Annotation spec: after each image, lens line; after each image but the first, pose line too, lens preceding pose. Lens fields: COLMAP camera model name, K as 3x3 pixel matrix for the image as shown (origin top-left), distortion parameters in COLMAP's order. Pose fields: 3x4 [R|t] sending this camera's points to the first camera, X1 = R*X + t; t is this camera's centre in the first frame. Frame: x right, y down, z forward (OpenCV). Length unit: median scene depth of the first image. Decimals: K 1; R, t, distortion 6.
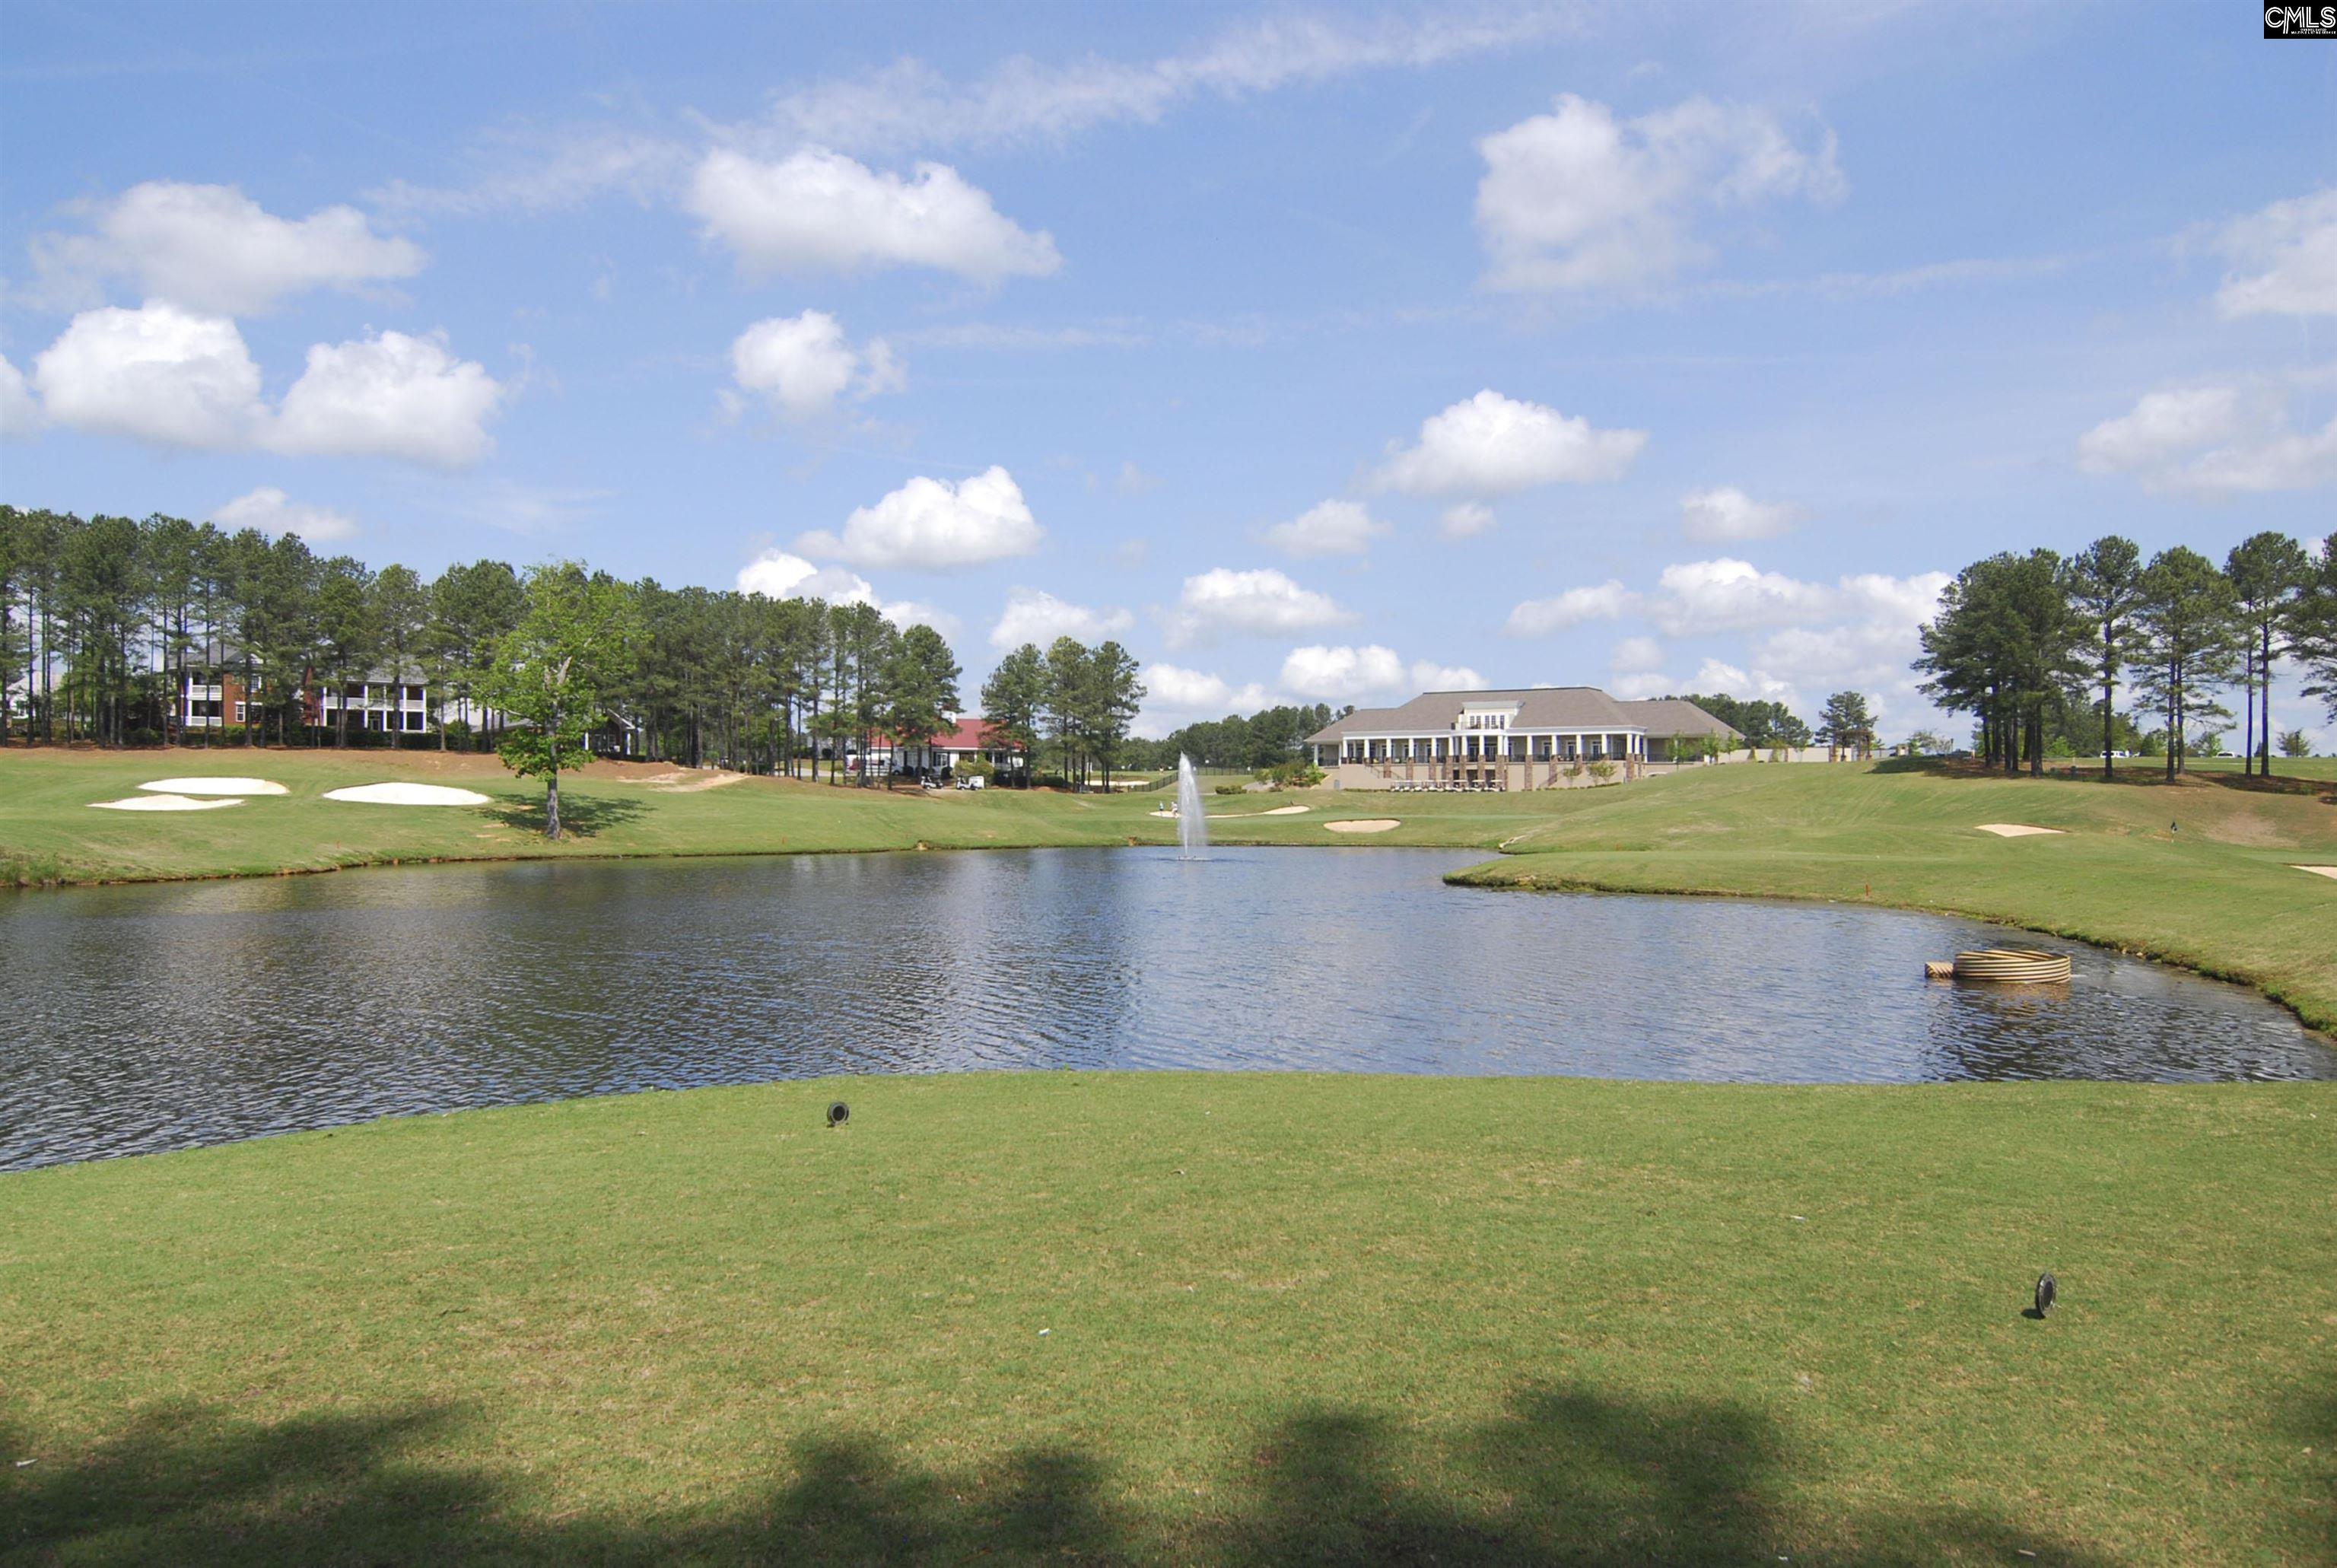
lens RADIAL K [[1699.0, 0, 1172.6], [0, 1699.0, 770.0], [0, 0, 1]] dist [0.001176, -0.002907]
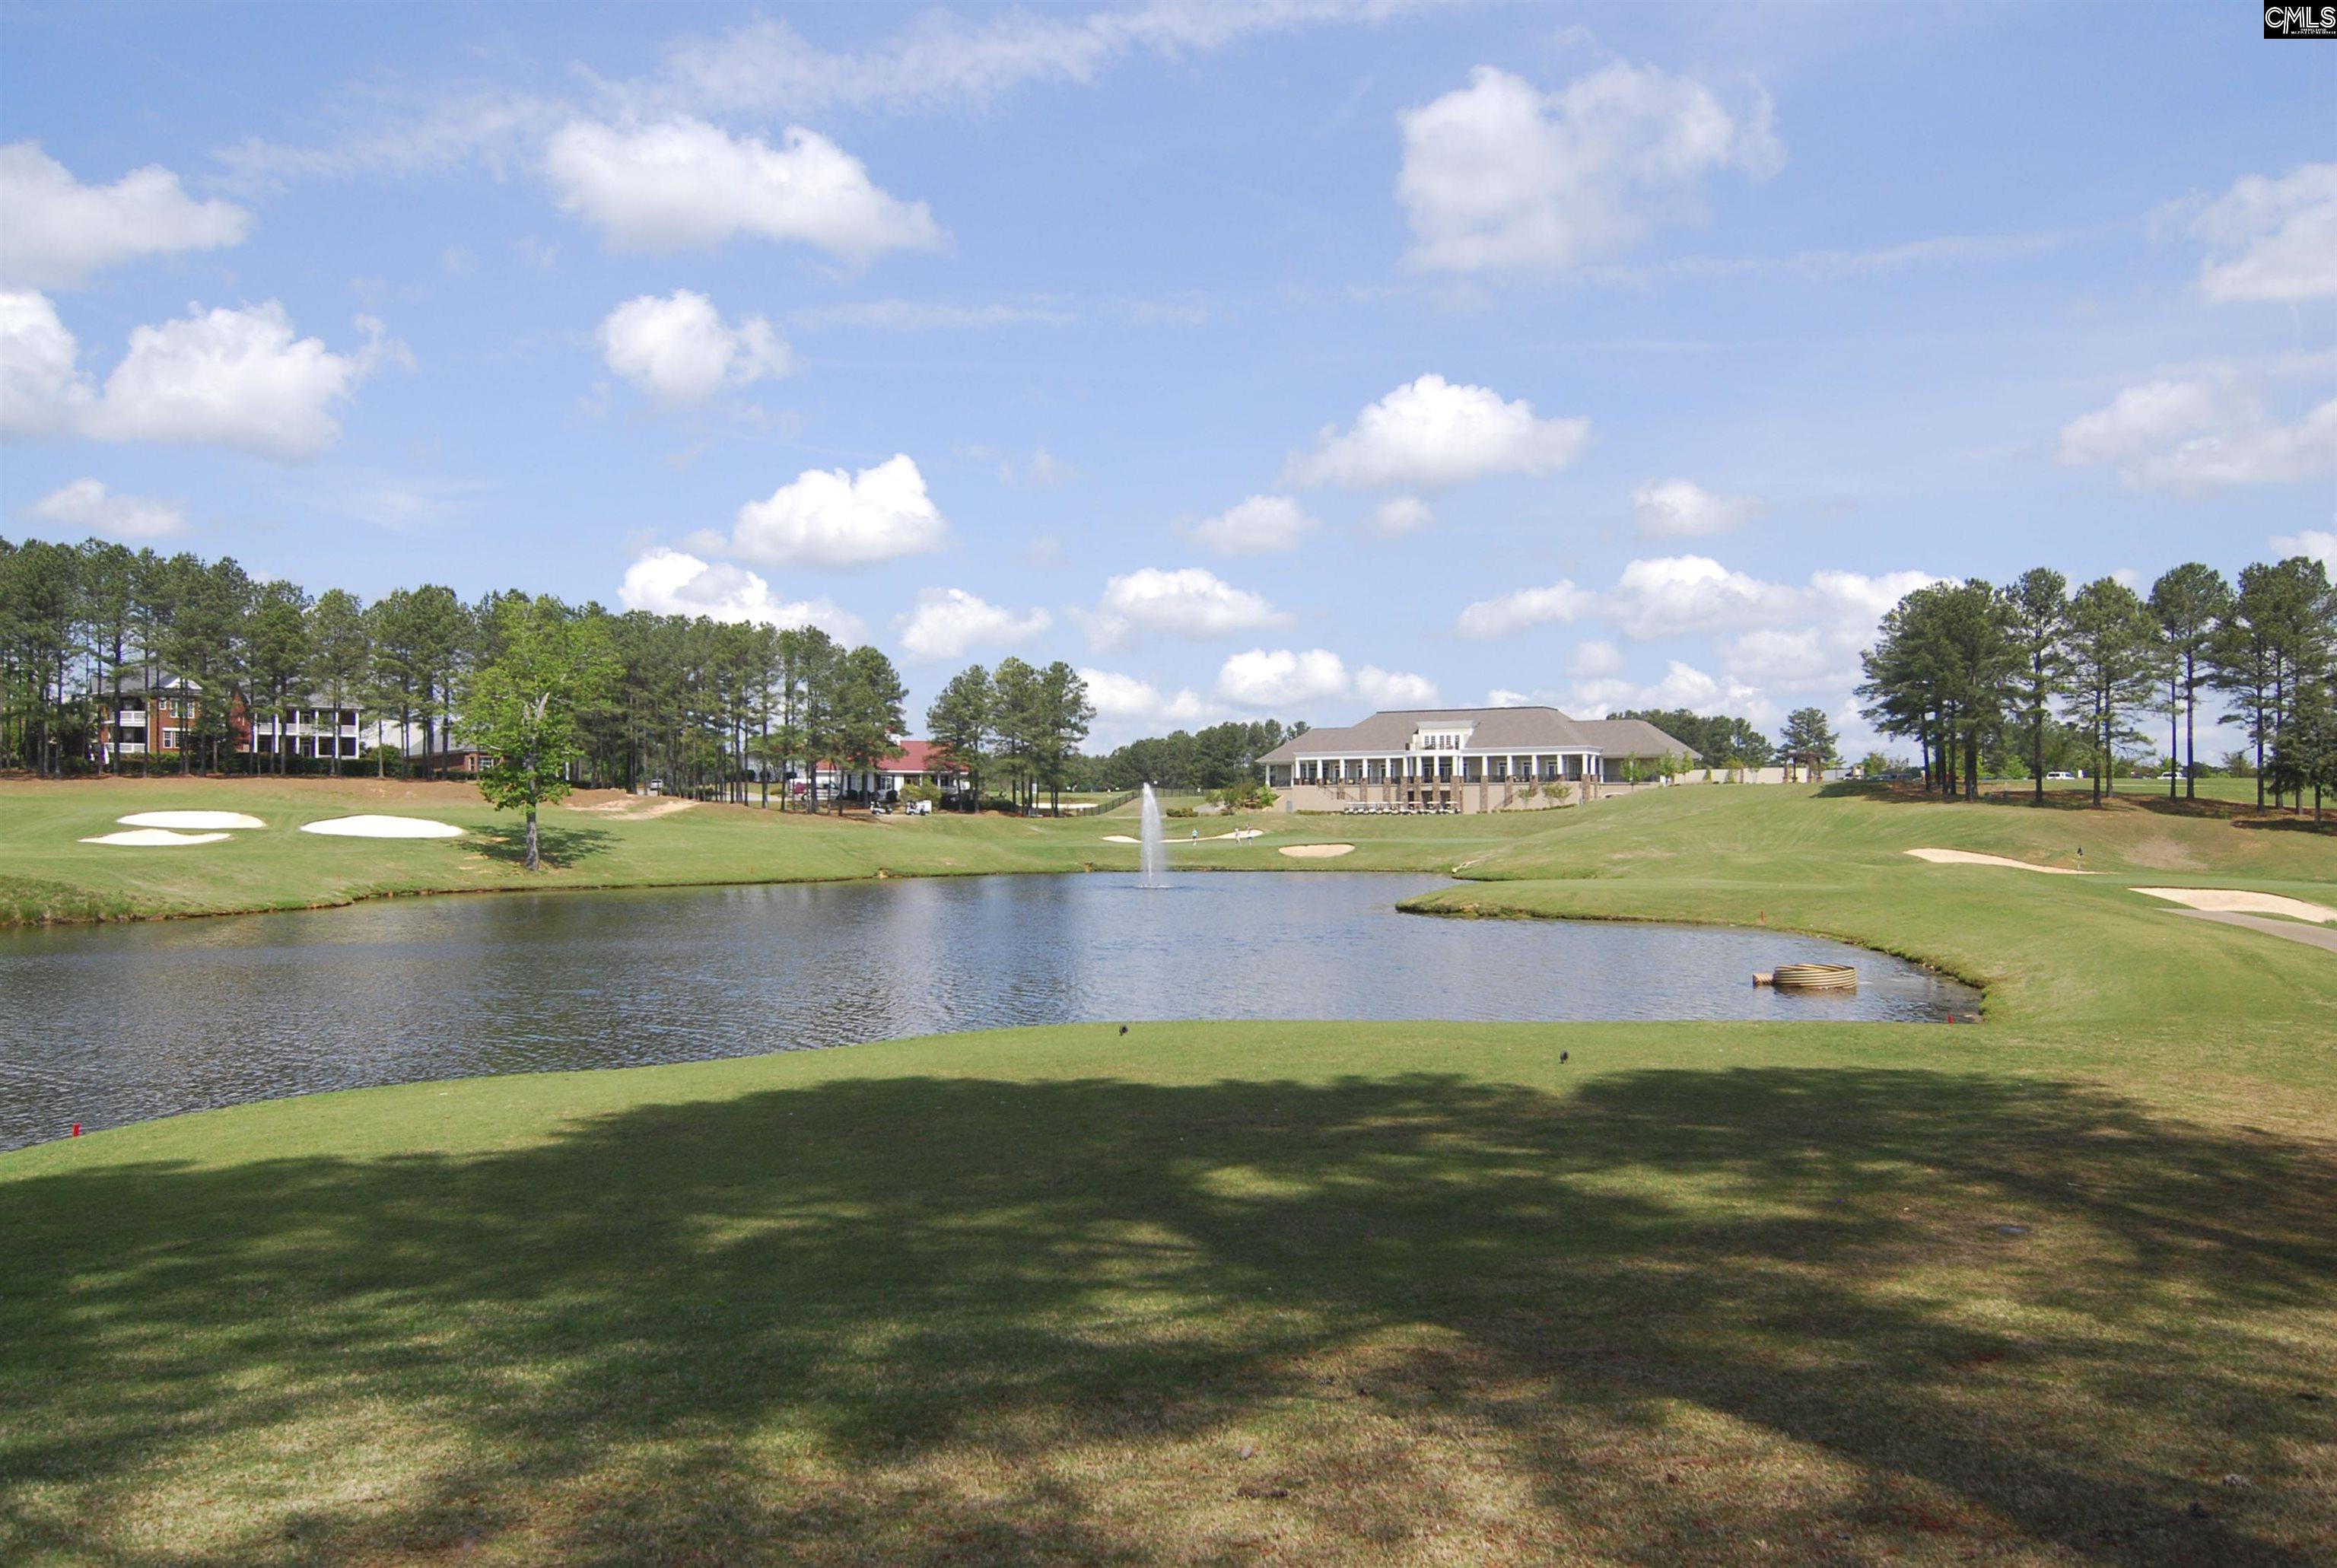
lens RADIAL K [[1886.6, 0, 1168.5], [0, 1886.6, 784.0], [0, 0, 1]] dist [-0.000110, 0.003968]
pose [[0.999341, -0.003352, 0.036135, -0.015210], [0.003258, 0.999991, 0.002666, -0.009196], [-0.036143, -0.002546, 0.999343, -0.104012]]
